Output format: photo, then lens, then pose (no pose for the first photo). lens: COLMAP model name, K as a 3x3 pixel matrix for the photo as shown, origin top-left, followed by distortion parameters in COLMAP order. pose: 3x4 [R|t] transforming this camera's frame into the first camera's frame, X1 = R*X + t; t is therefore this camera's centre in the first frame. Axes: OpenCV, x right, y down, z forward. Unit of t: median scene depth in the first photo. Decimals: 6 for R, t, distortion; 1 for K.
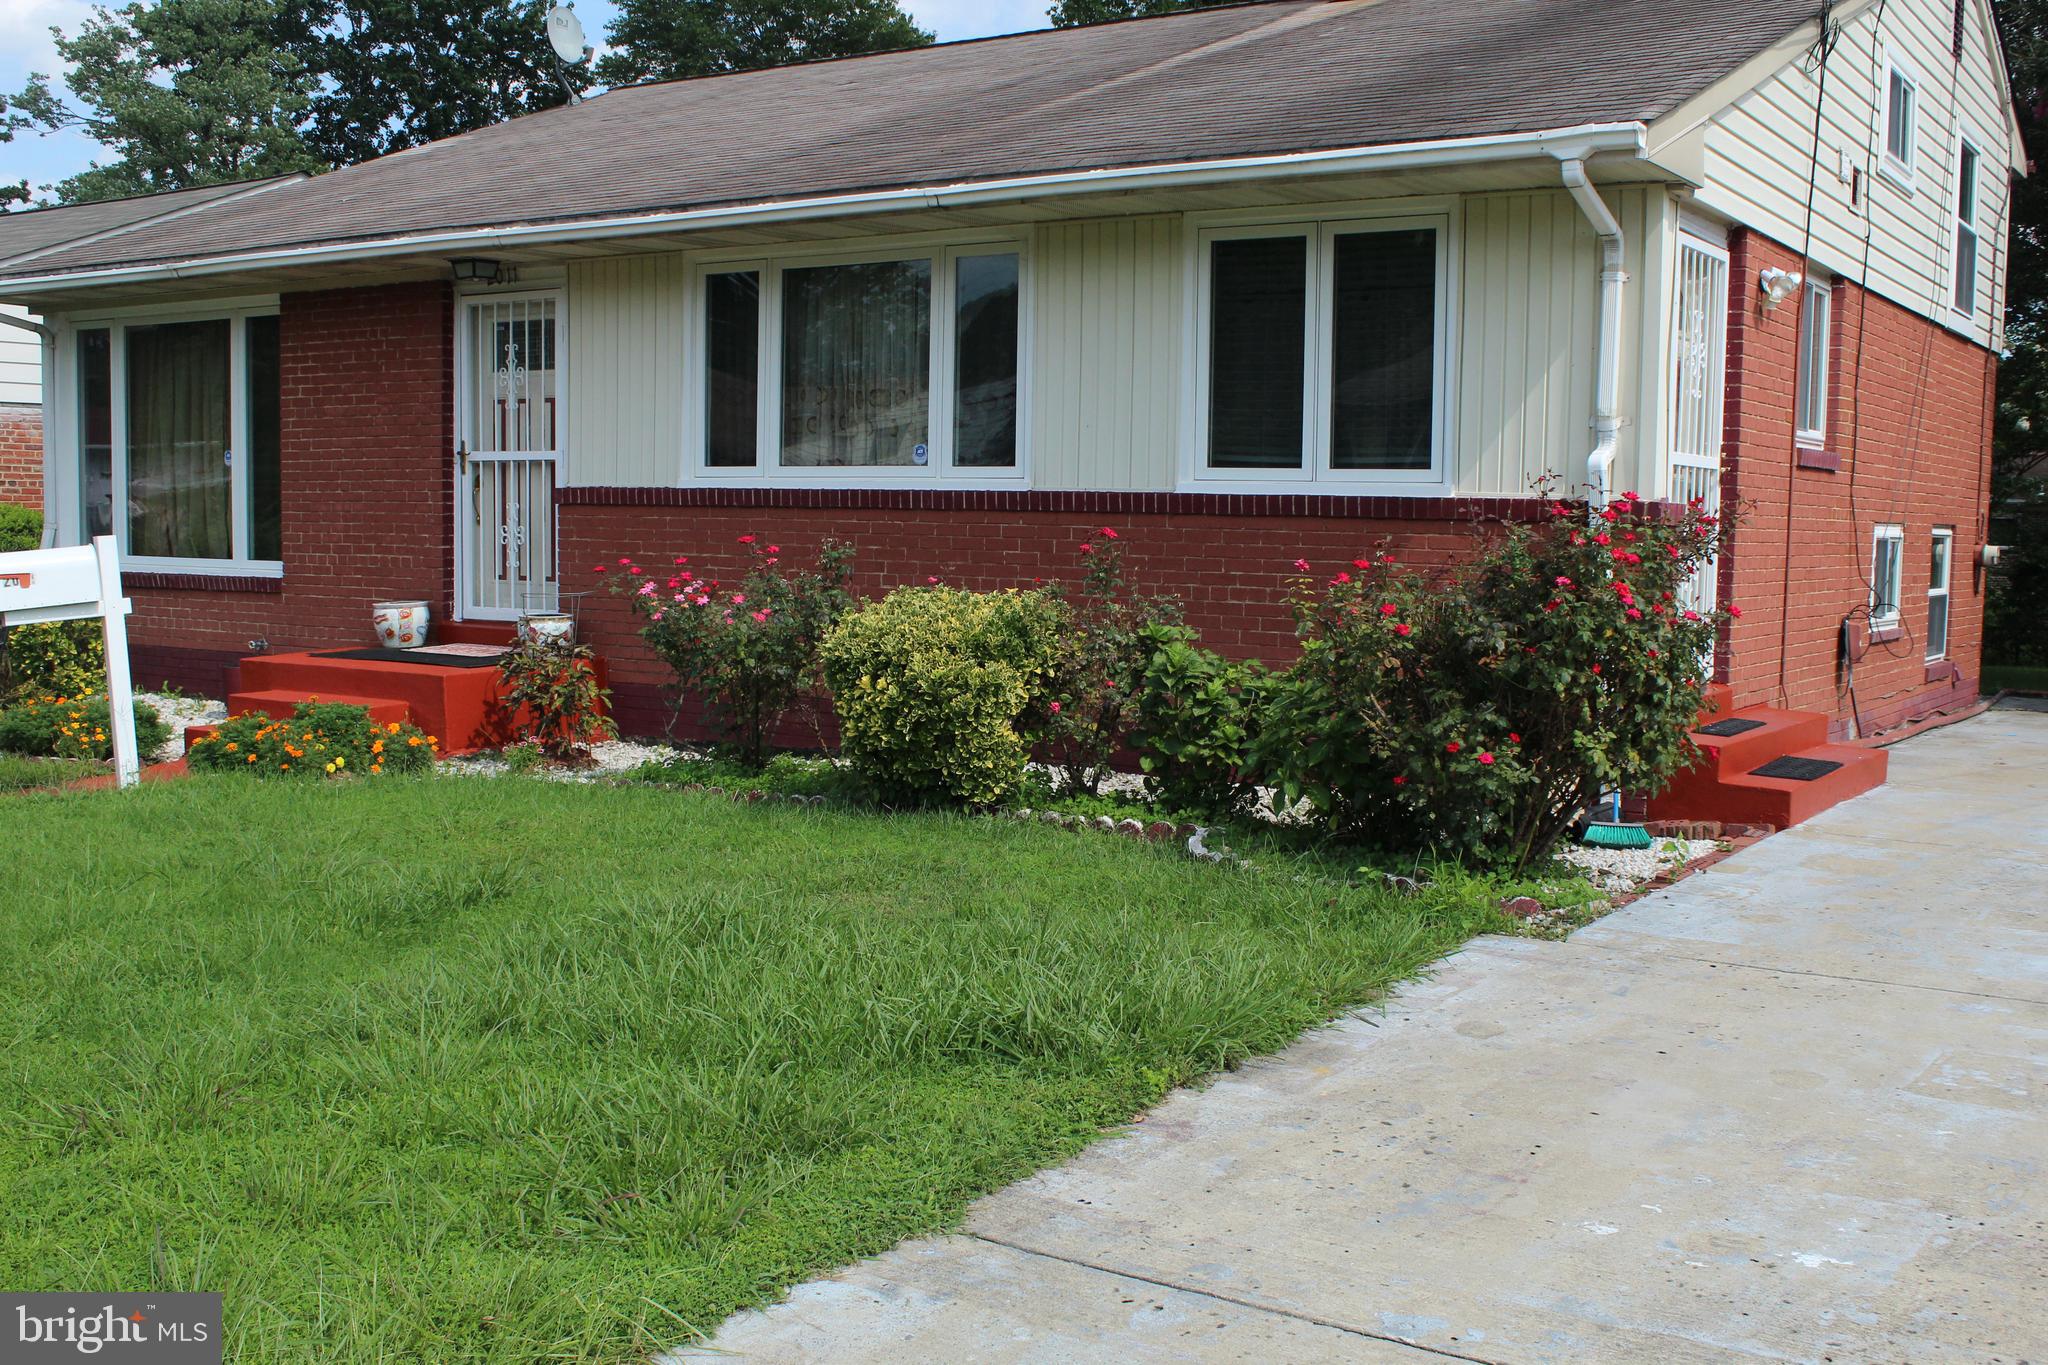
lens RADIAL K [[2104.1, 0, 1025.3], [0, 2104.1, 688.5], [0, 0, 1]] dist [-0.007110, 0.000000]
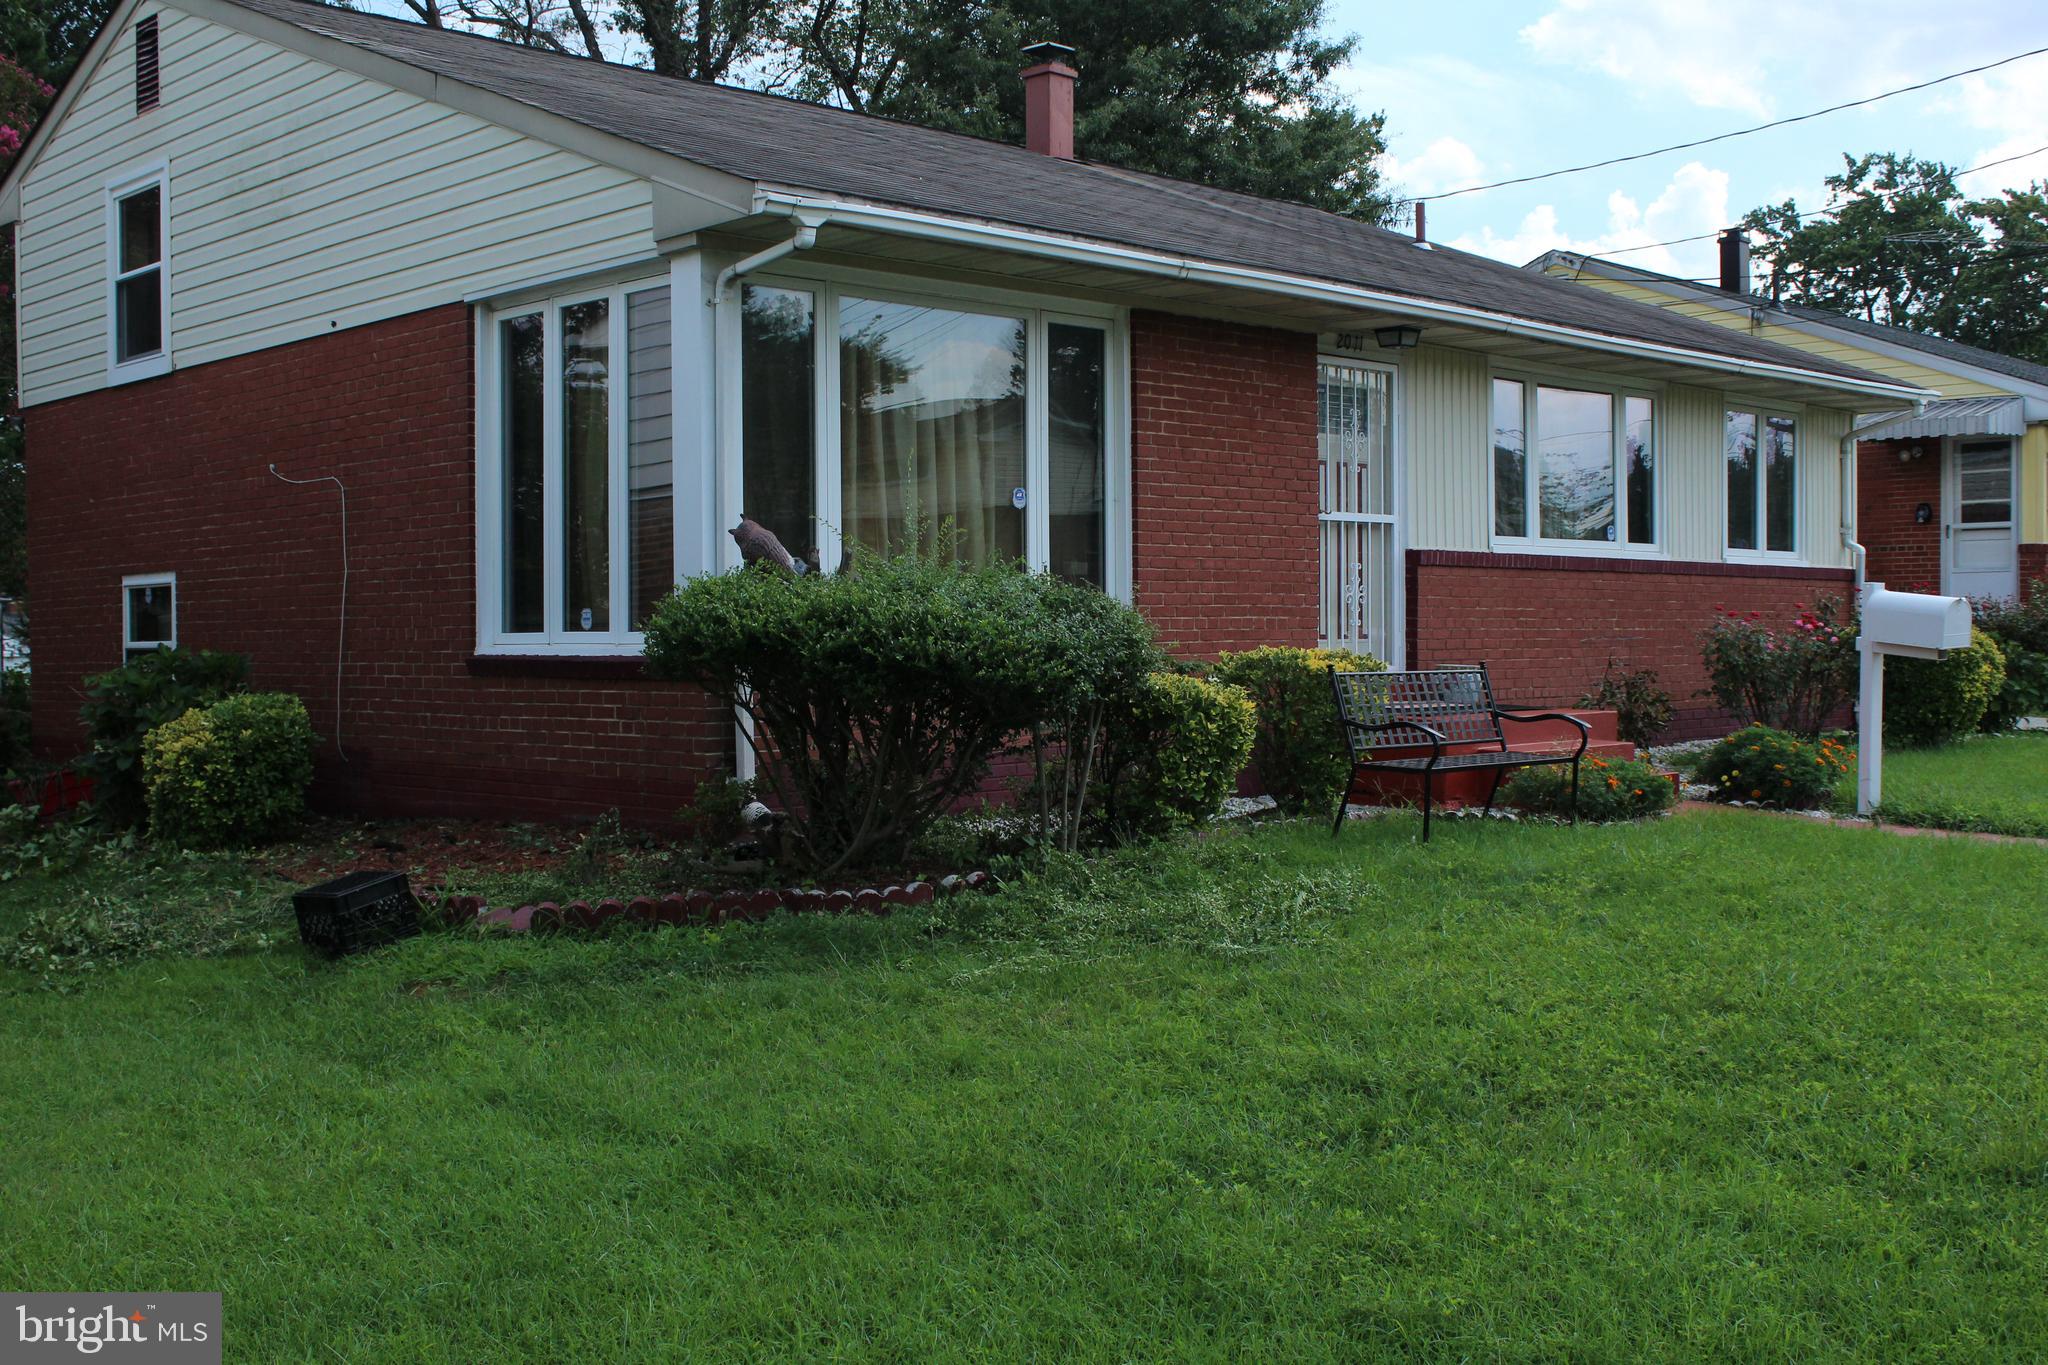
lens RADIAL K [[2220.4, 0, 1024.4], [0, 2220.4, 678.5], [0, 0, 1]] dist [-0.000412, 0.000000]
pose [[0.237832, -0.040427, 0.970465, -0.533517], [0.066179, 0.997486, 0.025334, -0.028486], [-0.969049, 0.058199, 0.239910, 0.363260]]
